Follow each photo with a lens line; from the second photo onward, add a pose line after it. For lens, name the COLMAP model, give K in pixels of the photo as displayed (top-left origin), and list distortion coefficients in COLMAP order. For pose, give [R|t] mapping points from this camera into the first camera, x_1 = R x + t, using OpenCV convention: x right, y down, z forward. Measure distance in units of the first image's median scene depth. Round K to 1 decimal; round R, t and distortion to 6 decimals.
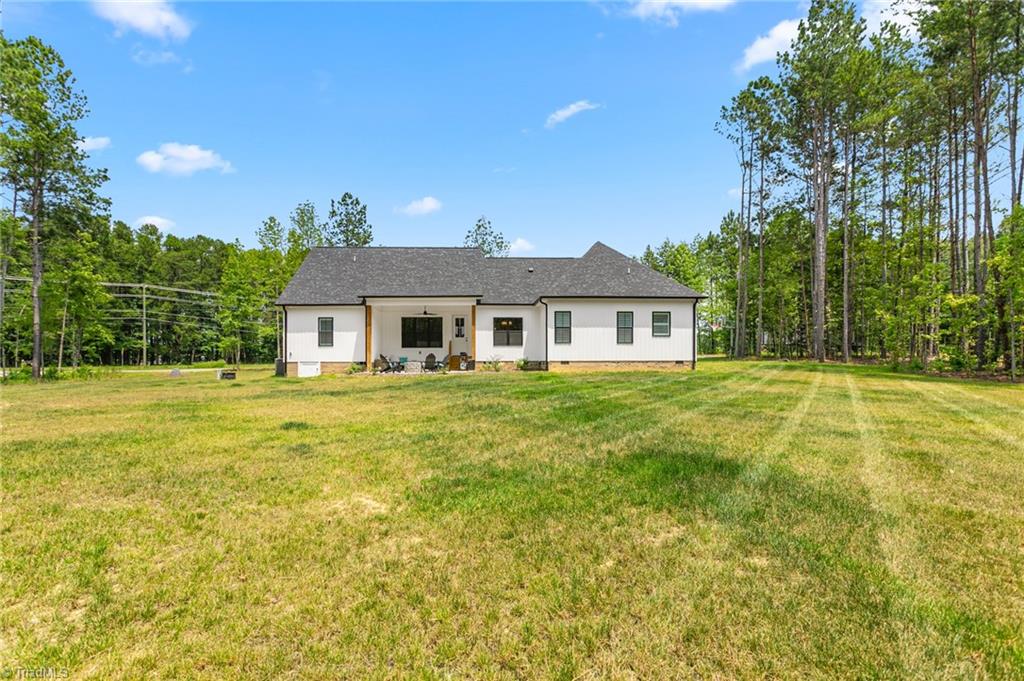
lens RADIAL K [[488.1, 0, 512.0], [0, 488.1, 340.5], [0, 0, 1]] dist [0.001227, 0.000802]
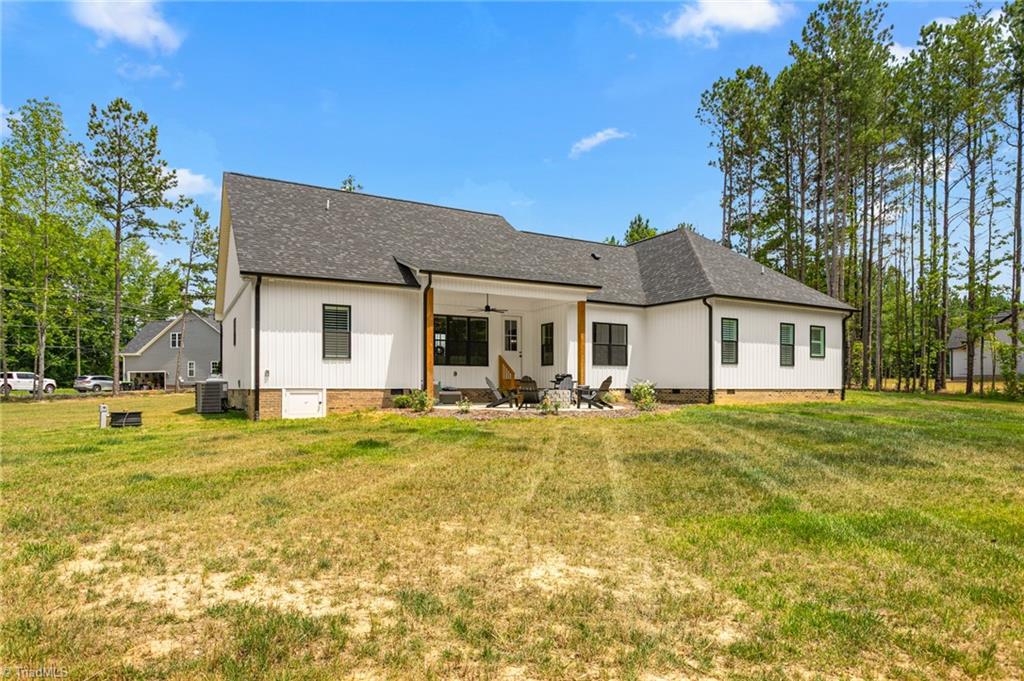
lens RADIAL K [[601.4, 0, 516.3], [0, 601.4, 356.6], [0, 0, 1]] dist [-0.006281, -0.000876]
pose [[0.893878, 0.027430, 0.447471, -0.508808], [-0.022029, 0.999608, -0.017271, 0.015611], [-0.447769, 0.005581, 0.894132, 0.339906]]
